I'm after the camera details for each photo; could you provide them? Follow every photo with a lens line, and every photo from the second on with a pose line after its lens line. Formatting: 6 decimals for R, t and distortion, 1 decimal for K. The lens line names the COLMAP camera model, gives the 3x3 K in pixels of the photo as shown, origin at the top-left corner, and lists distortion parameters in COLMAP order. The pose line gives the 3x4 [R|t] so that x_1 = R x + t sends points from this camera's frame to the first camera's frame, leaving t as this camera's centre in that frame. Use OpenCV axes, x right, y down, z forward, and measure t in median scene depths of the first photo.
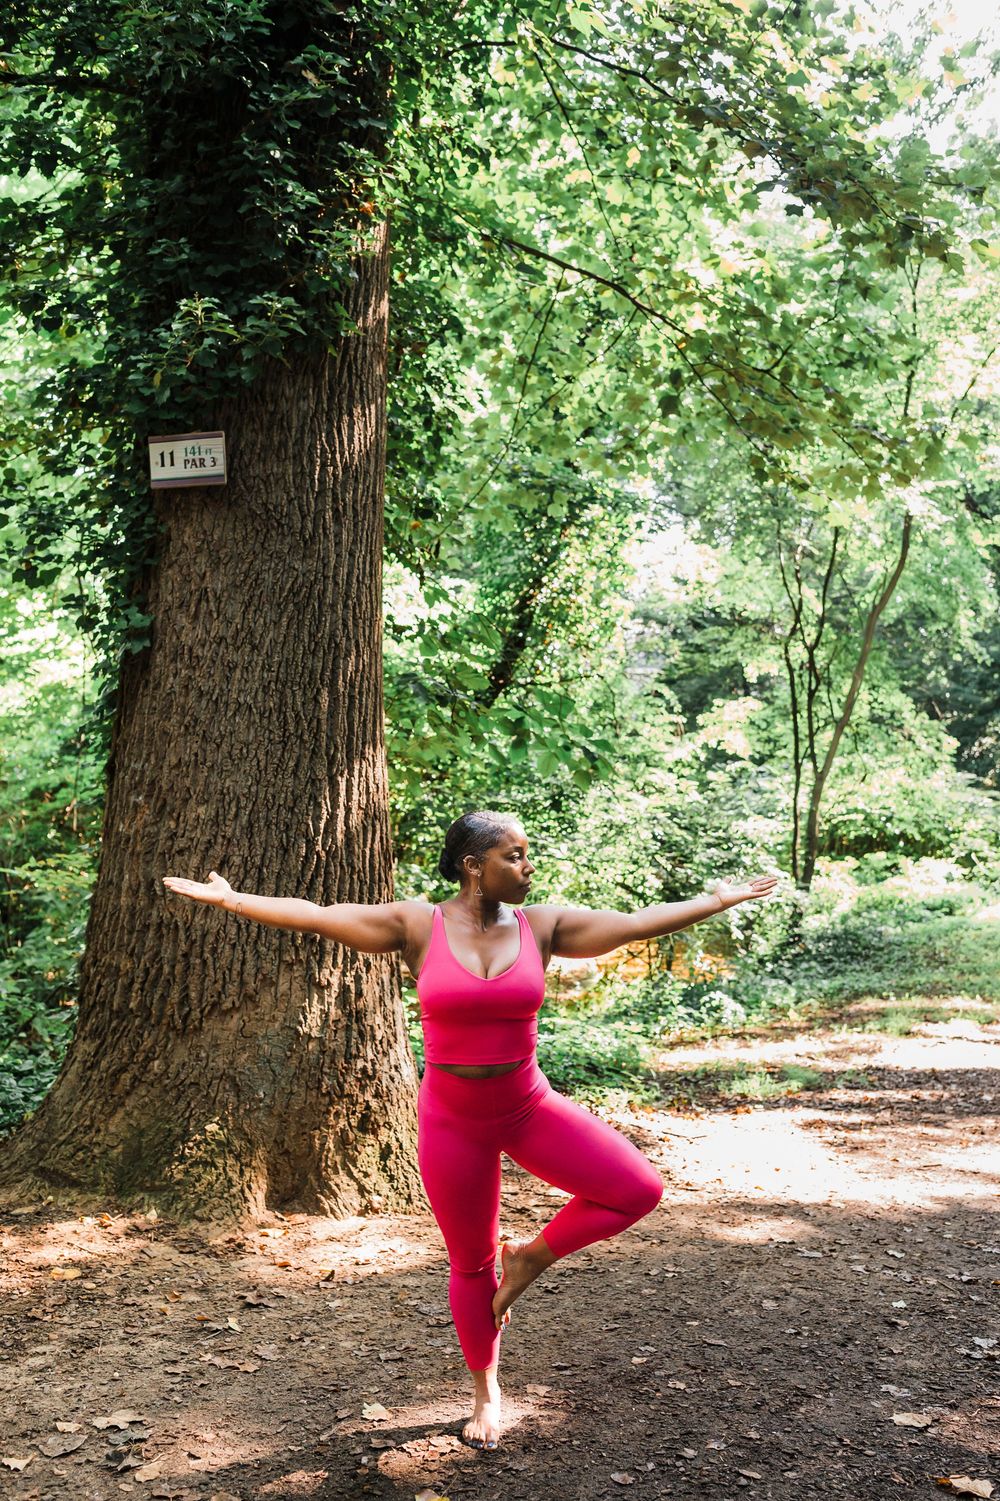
lens RADIAL K [[1445.7, 0, 483.8], [0, 1445.7, 752.1], [0, 0, 1]] dist [-0.016061, 0.029982]
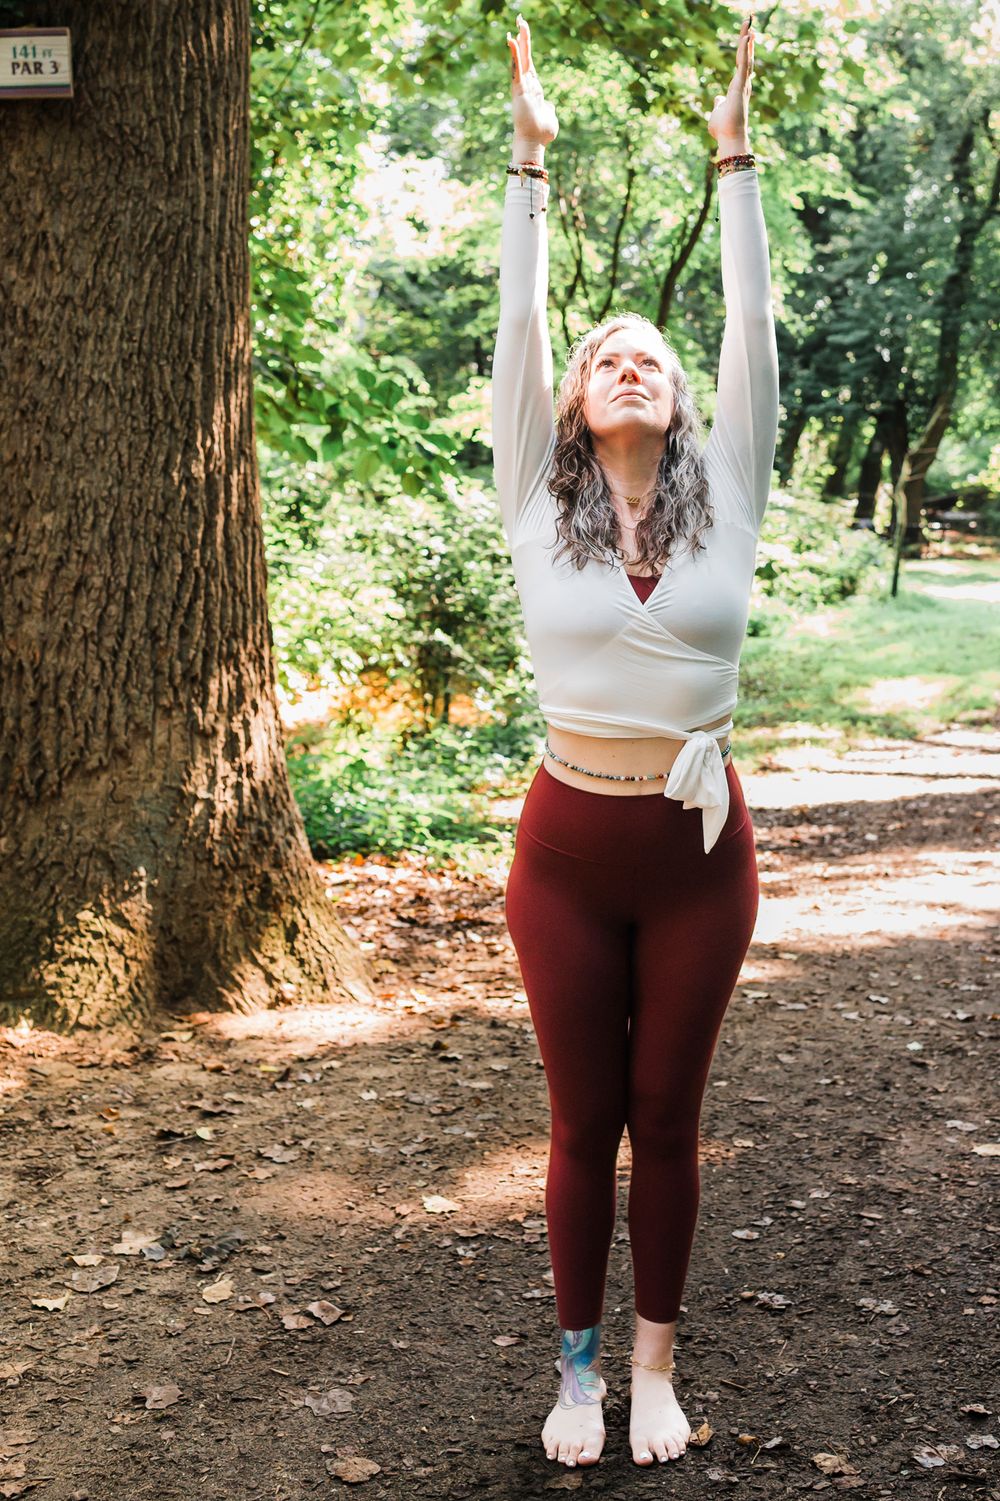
lens RADIAL K [[1856.0, 0, 589.4], [0, 1856.0, 573.9], [0, 0, 1]] dist [-0.014609, 0.033202]
pose [[0.966571, -0.026794, 0.254994, -0.166241], [0.009235, 0.997518, 0.069810, 0.002376], [-0.256231, -0.065121, 0.964419, -0.044825]]
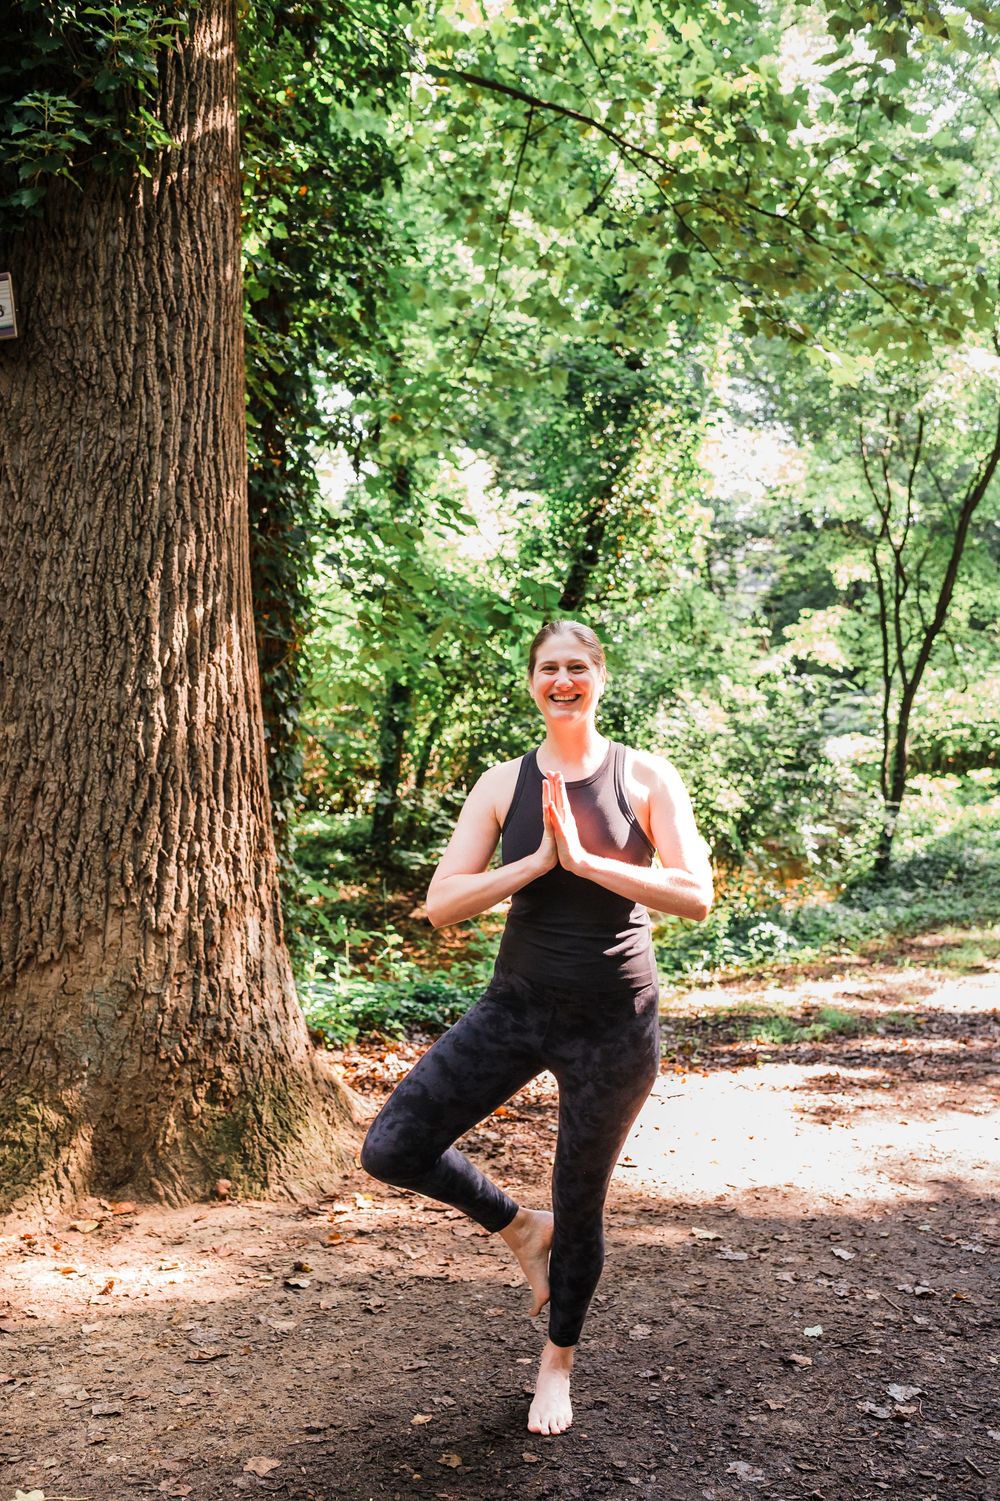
lens RADIAL K [[1445.7, 0, 483.8], [0, 1445.7, 752.1], [0, 0, 1]] dist [-0.016061, 0.029982]
pose [[0.995450, -0.023440, -0.092356, 0.156624], [0.027925, 0.998477, 0.047576, 0.020797], [0.091101, -0.049938, 0.994589, 0.179705]]
